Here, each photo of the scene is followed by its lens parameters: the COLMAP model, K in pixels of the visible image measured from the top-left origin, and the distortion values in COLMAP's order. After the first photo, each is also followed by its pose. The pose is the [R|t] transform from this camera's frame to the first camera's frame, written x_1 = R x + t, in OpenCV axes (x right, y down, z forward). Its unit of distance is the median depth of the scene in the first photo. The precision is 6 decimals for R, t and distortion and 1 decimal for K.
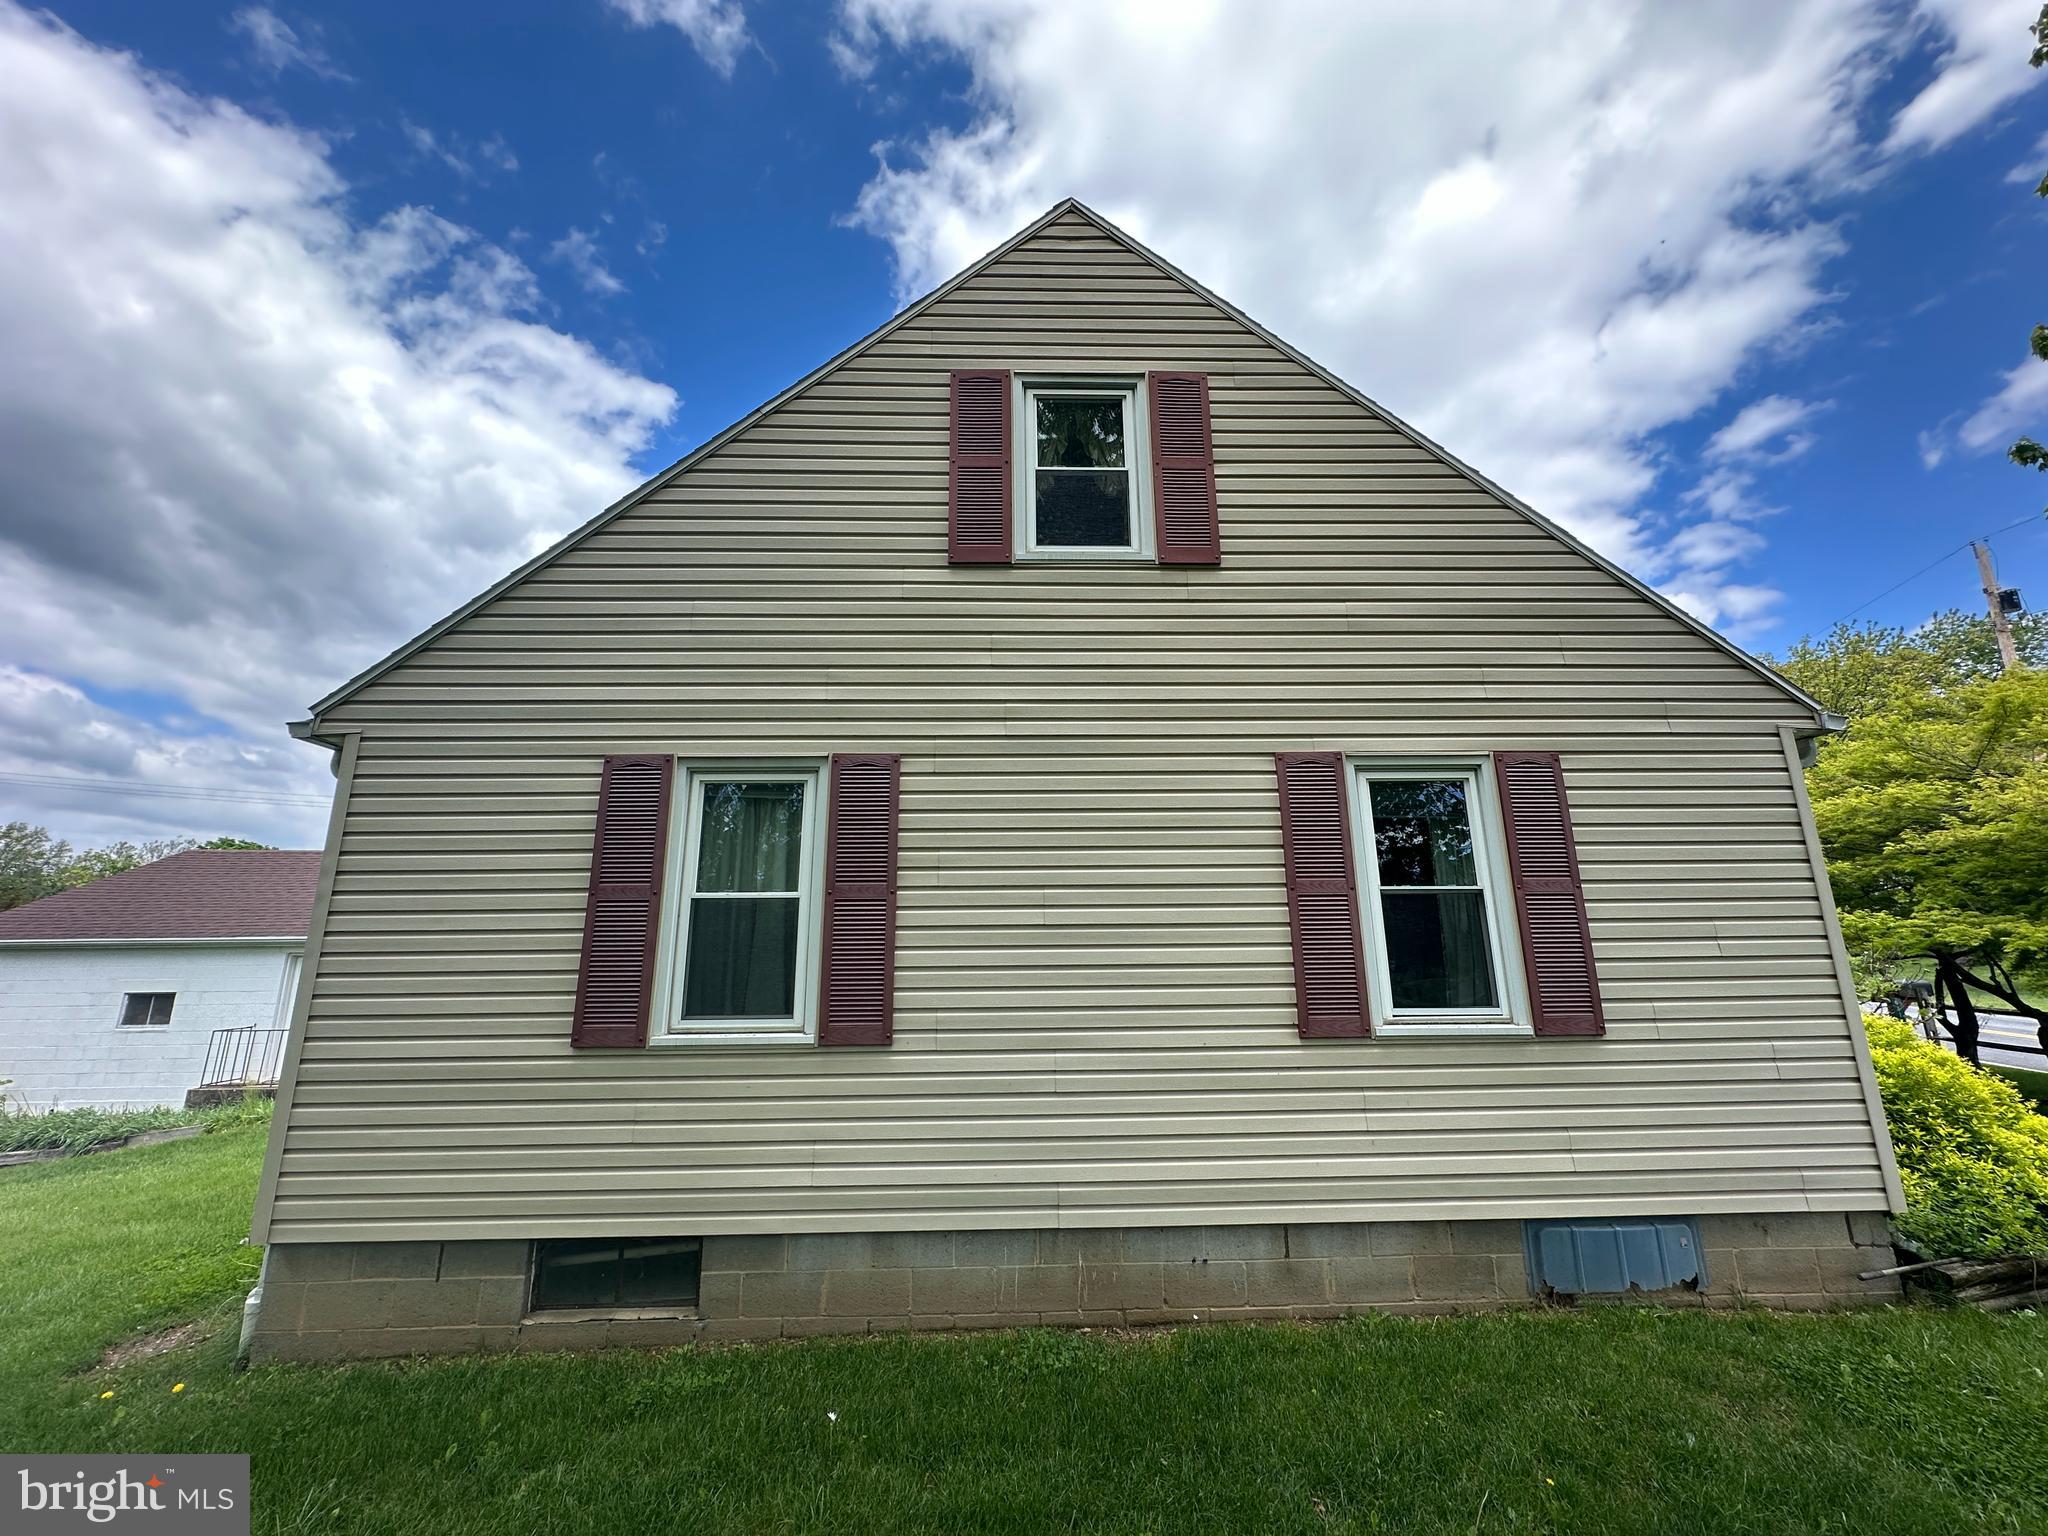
lens RADIAL K [[822.8, 0, 1016.5], [0, 822.8, 731.2], [0, 0, 1]] dist [0.002698, -0.001765]
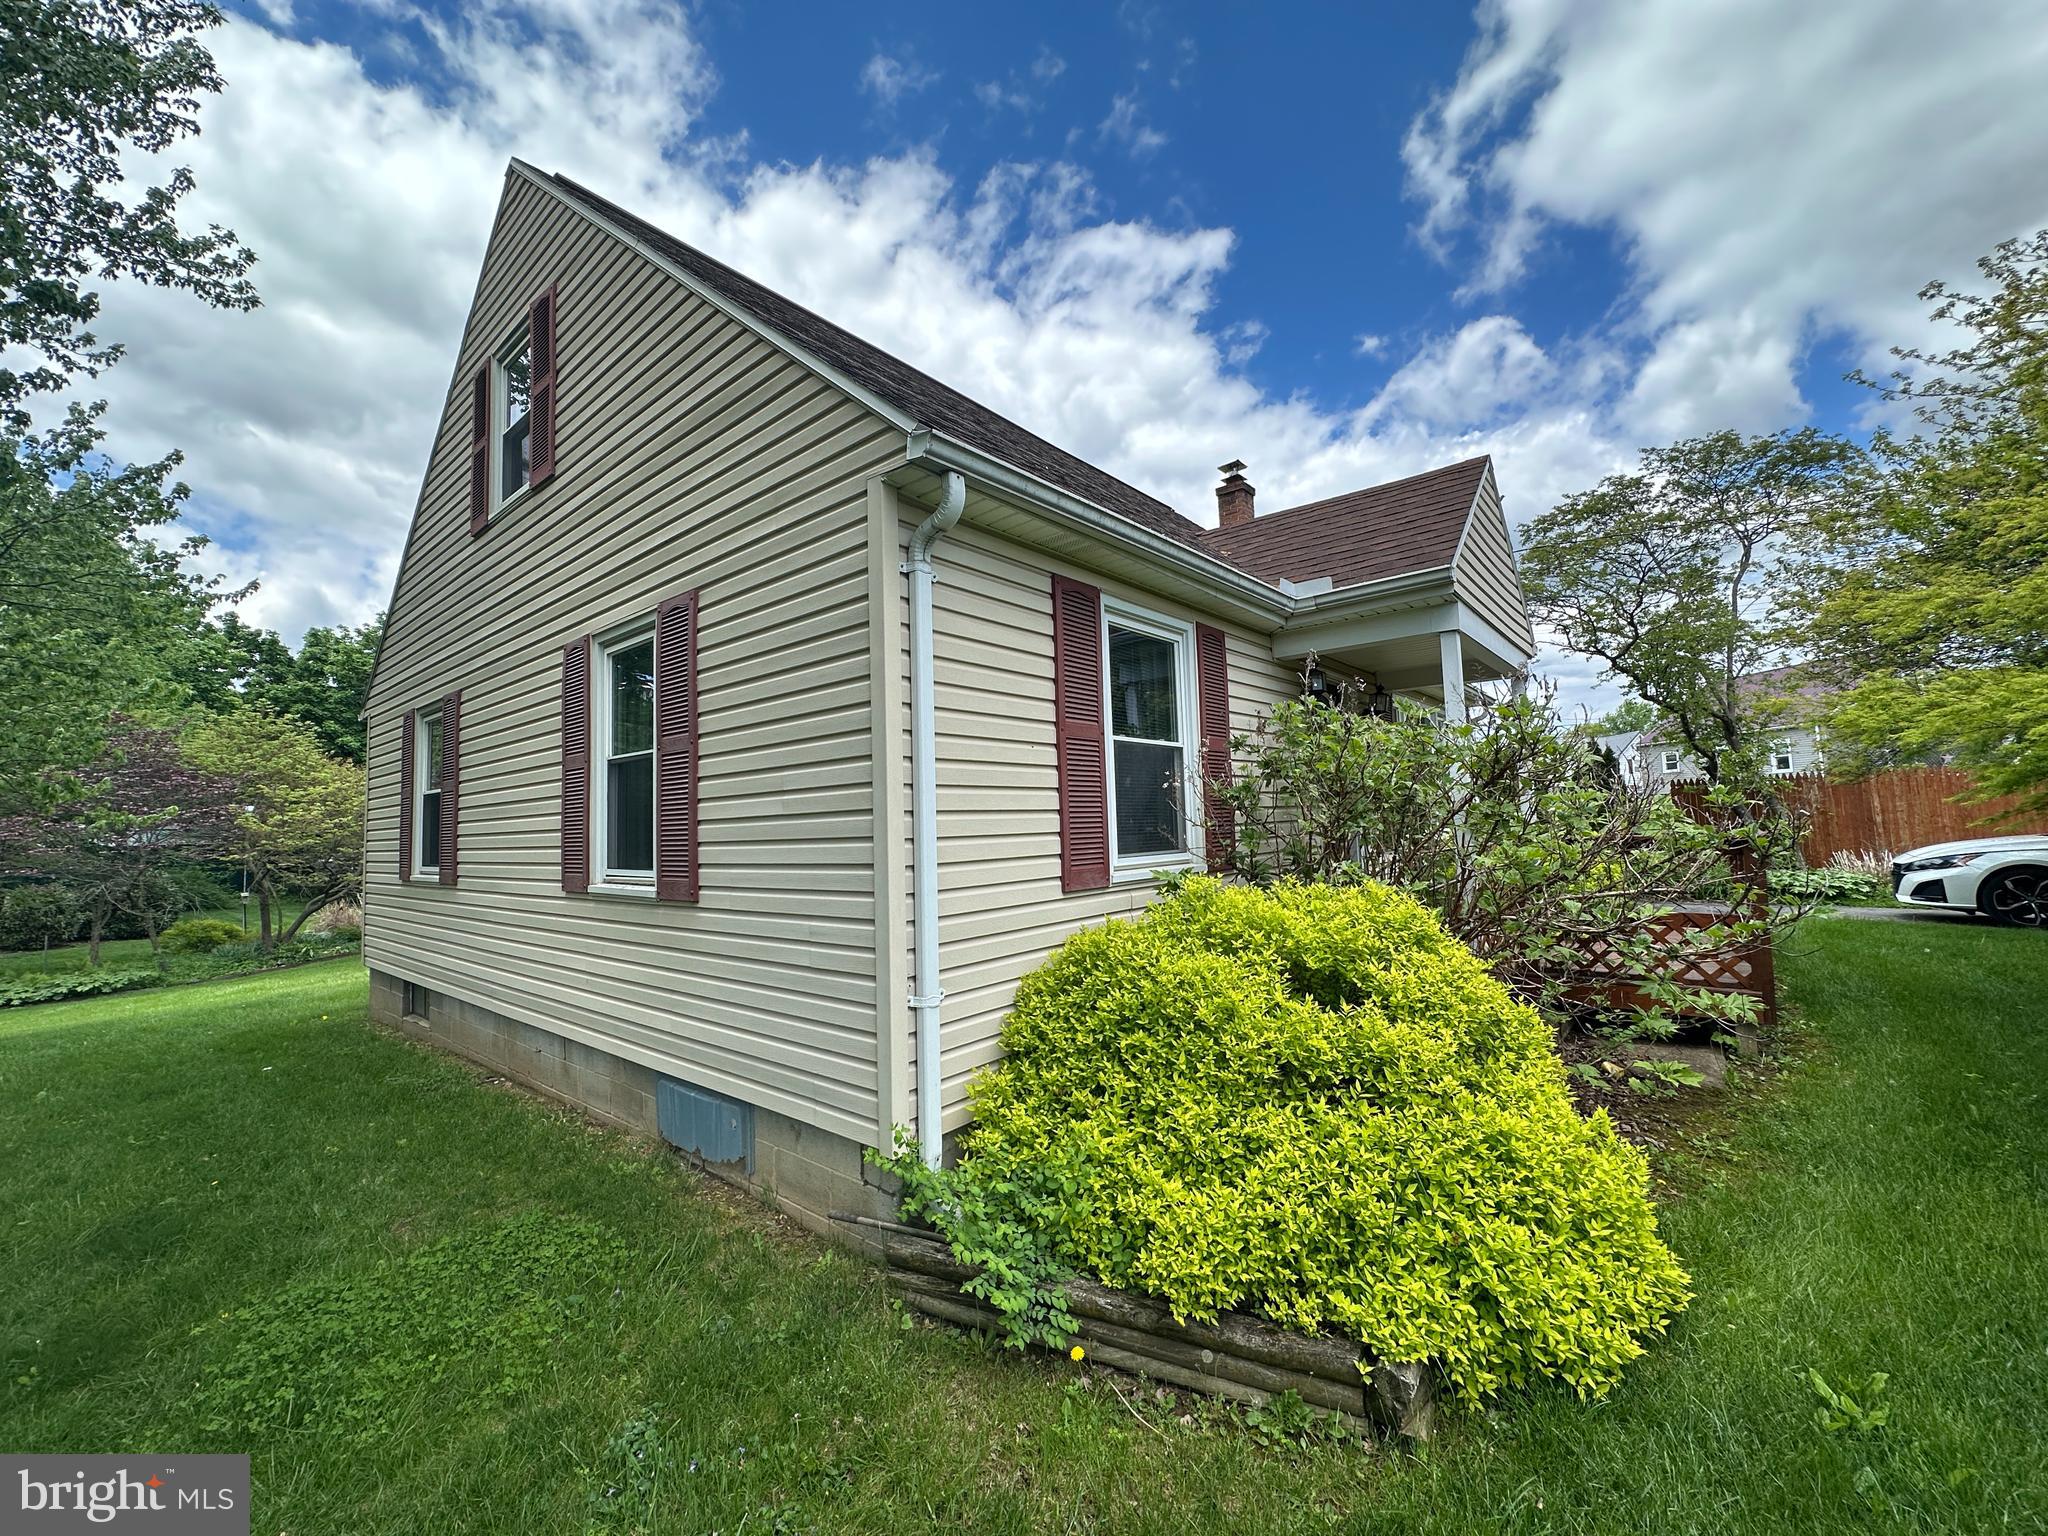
lens RADIAL K [[822.8, 0, 1026.7], [0, 822.8, 760.7], [0, 0, 1]] dist [0.002698, -0.001765]
pose [[0.750170, -0.064979, -0.658045, 1.465320], [0.207531, 0.968014, 0.140998, 0.148534], [0.627834, -0.242337, 0.739660, 0.547381]]
